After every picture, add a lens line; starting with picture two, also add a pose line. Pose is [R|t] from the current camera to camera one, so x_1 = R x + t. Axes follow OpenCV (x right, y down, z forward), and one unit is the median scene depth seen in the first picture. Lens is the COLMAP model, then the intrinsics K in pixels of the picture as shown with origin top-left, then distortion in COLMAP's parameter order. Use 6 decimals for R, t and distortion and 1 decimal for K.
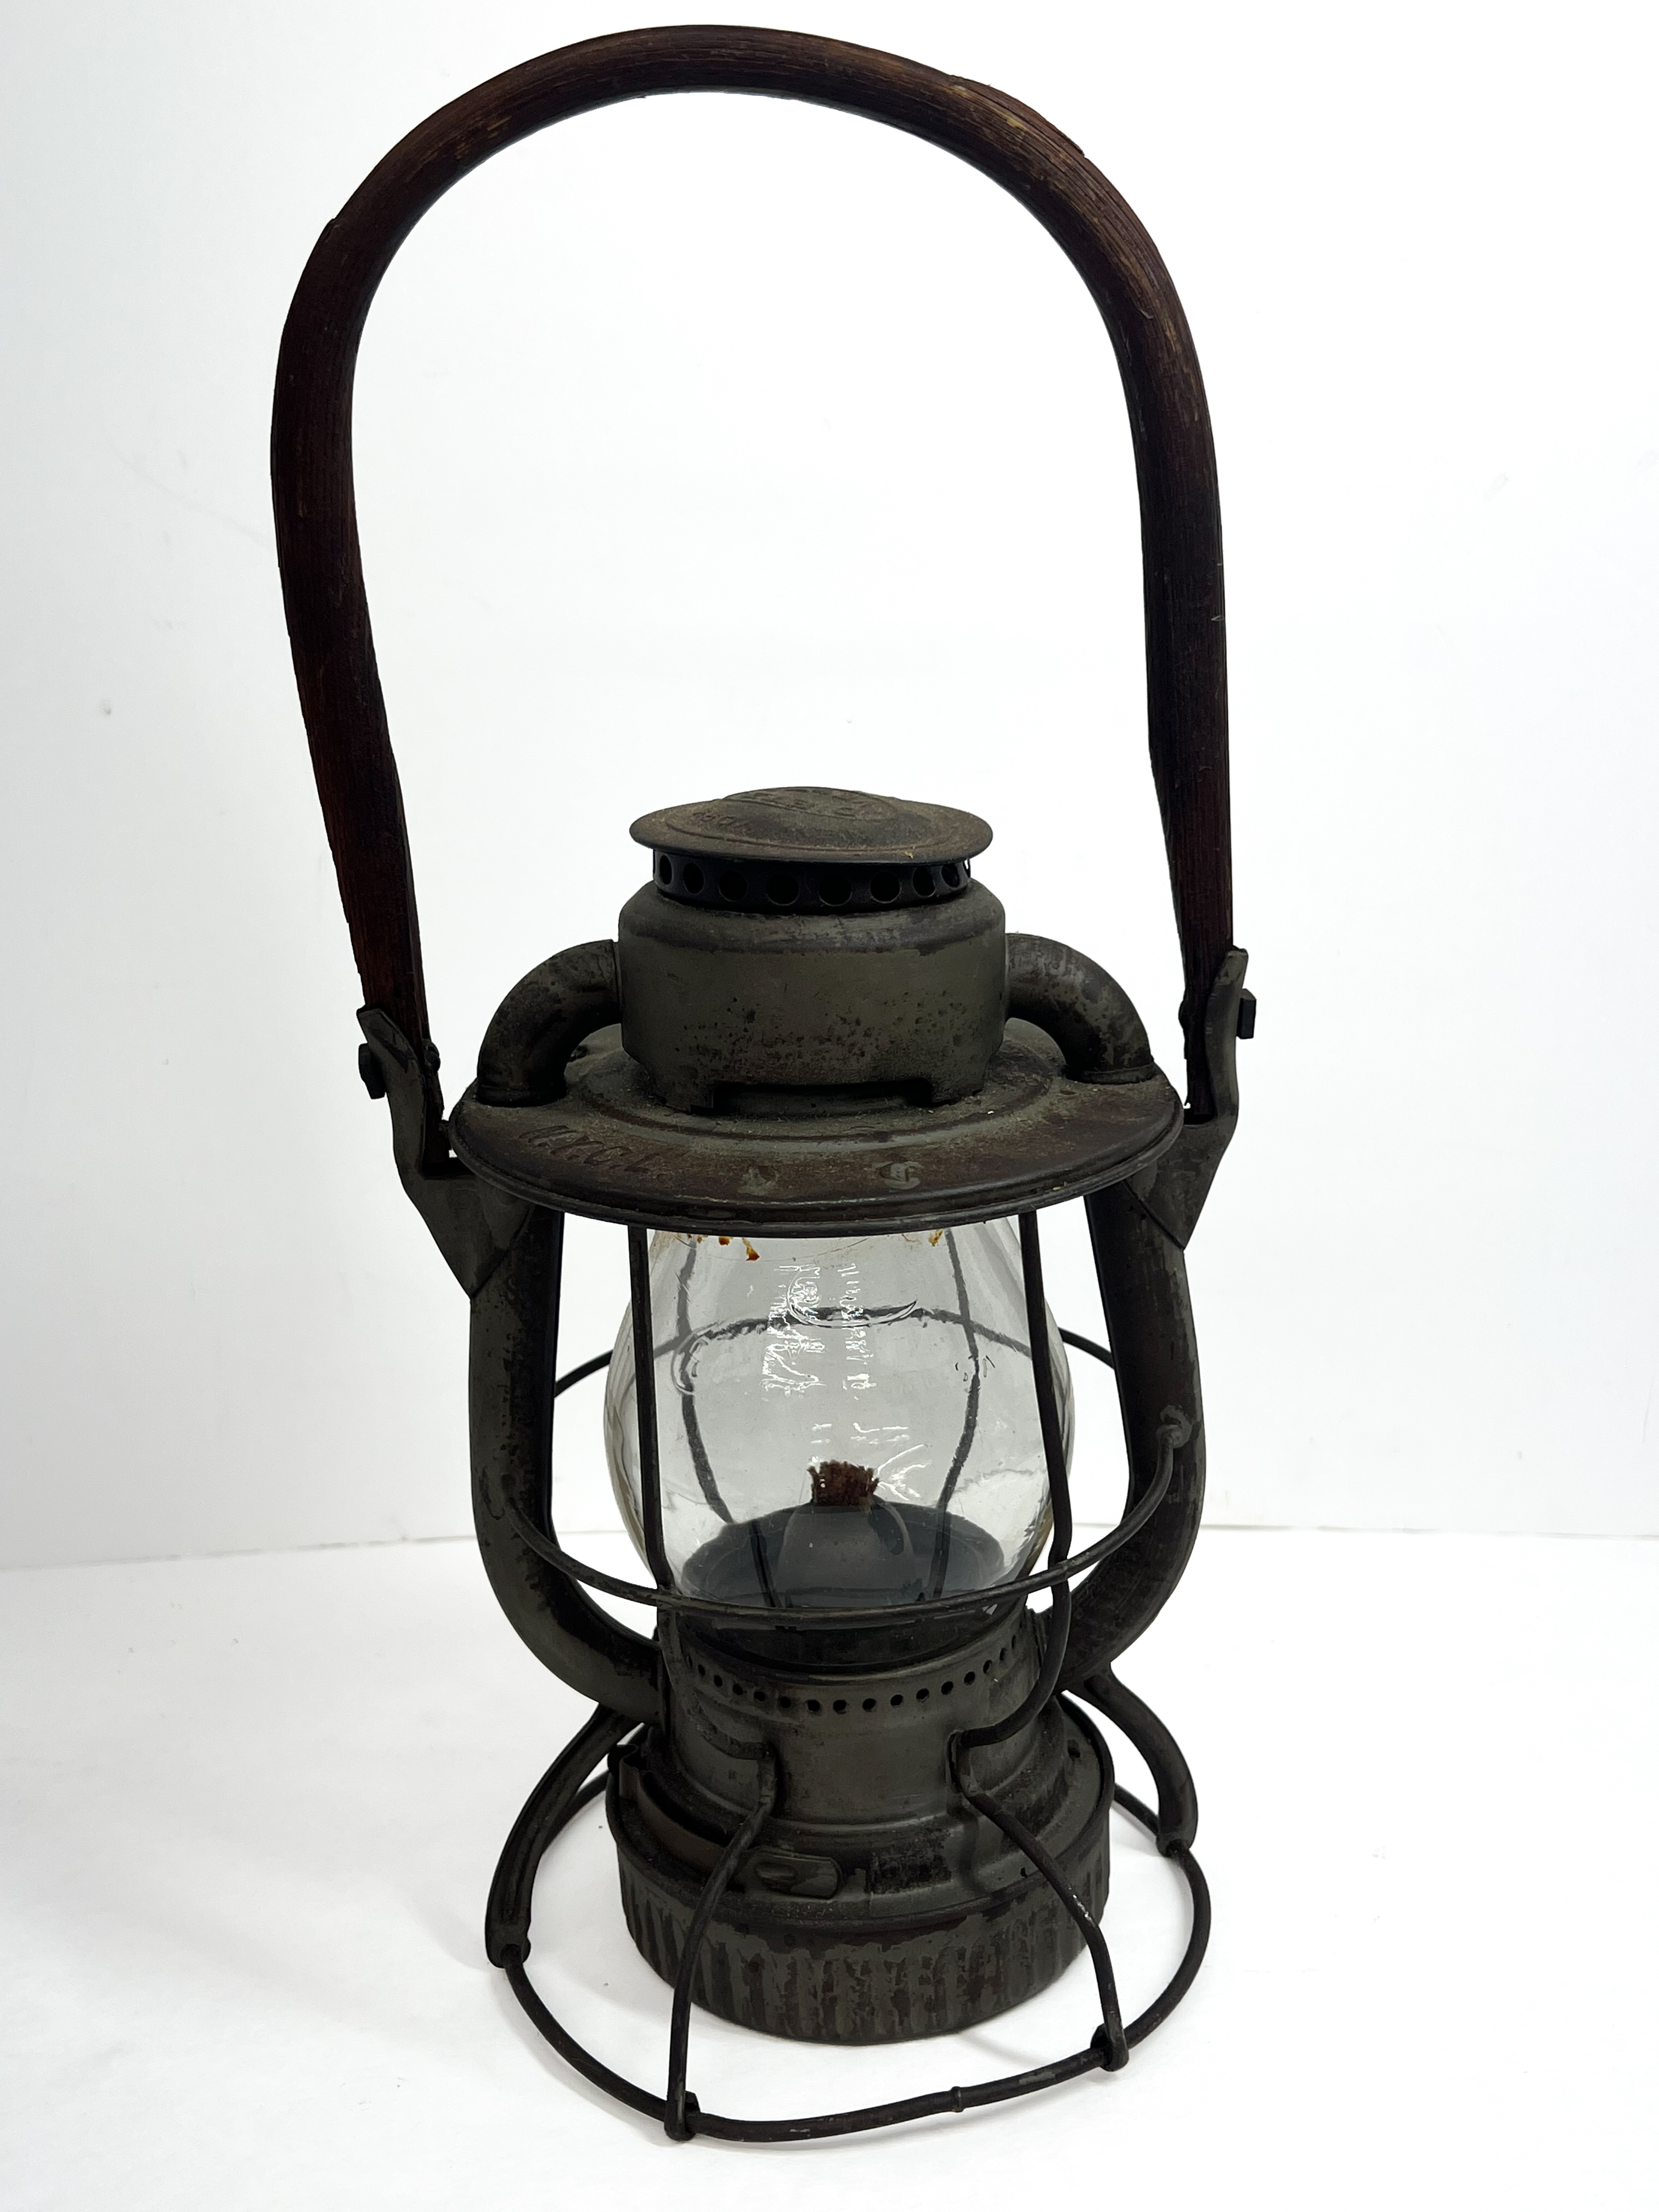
lens RADIAL K [[2268.0, 0, 821.9], [0, 2268.0, 1091.3], [0, 0, 1]] dist [0.050477, 0.000000]
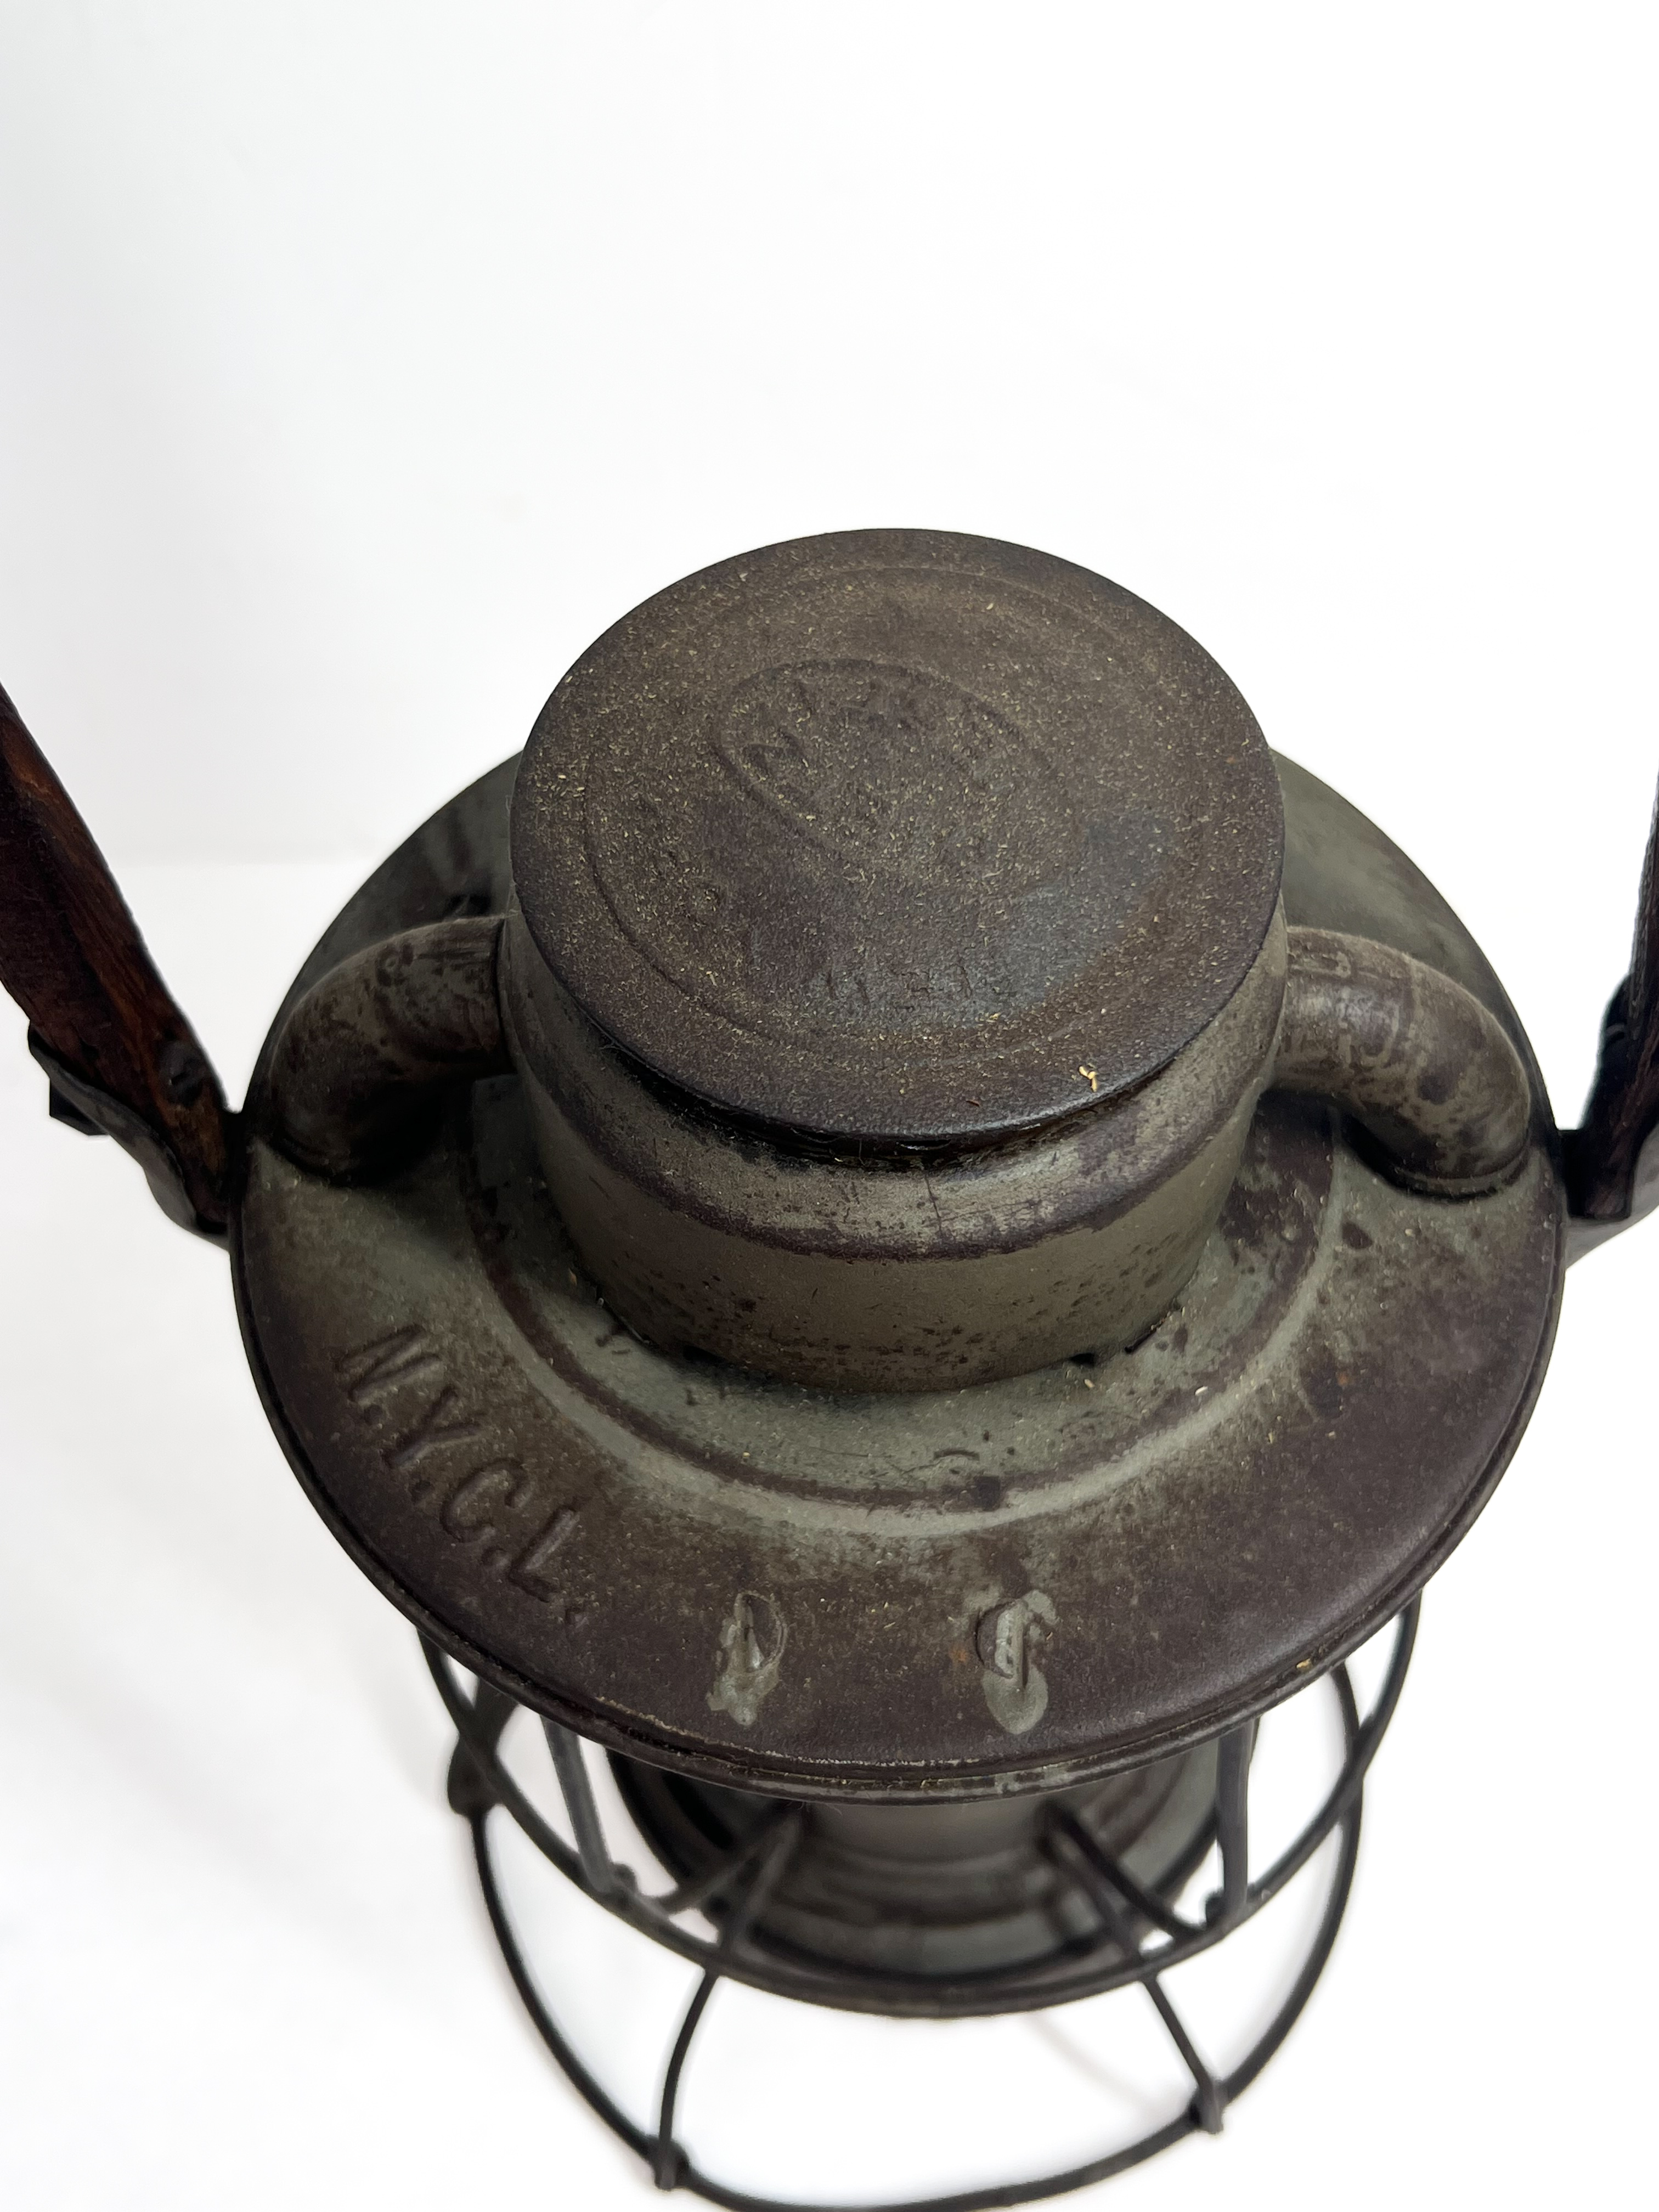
lens RADIAL K [[2268.0, 0, 816.1], [0, 2268.0, 1103.8], [0, 0, 1]] dist [0.050477, 0.000000]
pose [[0.996777, 0.064868, -0.047194, 0.004712], [-0.019361, 0.765458, 0.643194, -0.367359], [0.077848, -0.640207, 0.764247, 0.599877]]
